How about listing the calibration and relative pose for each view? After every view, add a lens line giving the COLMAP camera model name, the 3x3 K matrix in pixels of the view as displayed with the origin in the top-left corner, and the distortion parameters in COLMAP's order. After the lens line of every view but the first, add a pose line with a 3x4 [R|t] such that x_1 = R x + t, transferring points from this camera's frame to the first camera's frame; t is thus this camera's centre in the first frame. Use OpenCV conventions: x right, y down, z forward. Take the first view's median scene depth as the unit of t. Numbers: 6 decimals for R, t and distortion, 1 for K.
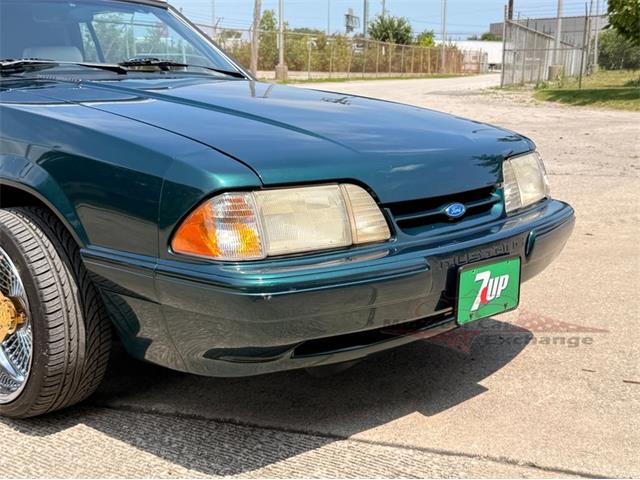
lens RADIAL K [[880.7, 0, 323.1], [0, 880.7, 243.2], [0, 0, 1]] dist [0.081266, 0.000000]
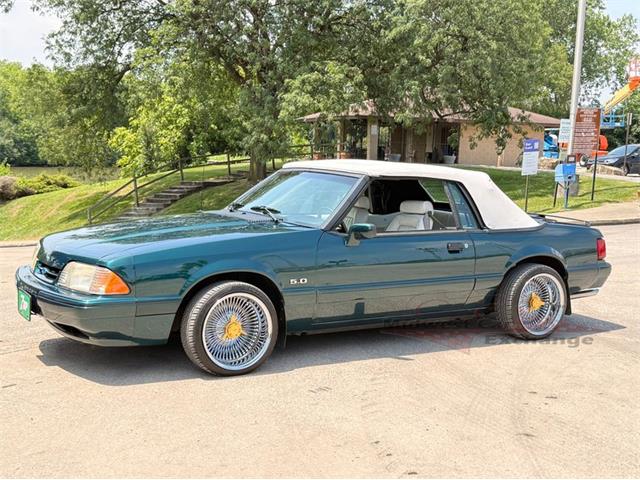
lens RADIAL K [[882.5, 0, 334.7], [0, 882.5, 246.2], [0, 0, 1]] dist [0.074079, 0.000000]
pose [[-0.260296, 0.092089, -0.961127, 2.175019], [-0.227225, 0.961640, 0.153676, -0.627903], [0.938411, 0.258394, -0.229386, 2.239161]]
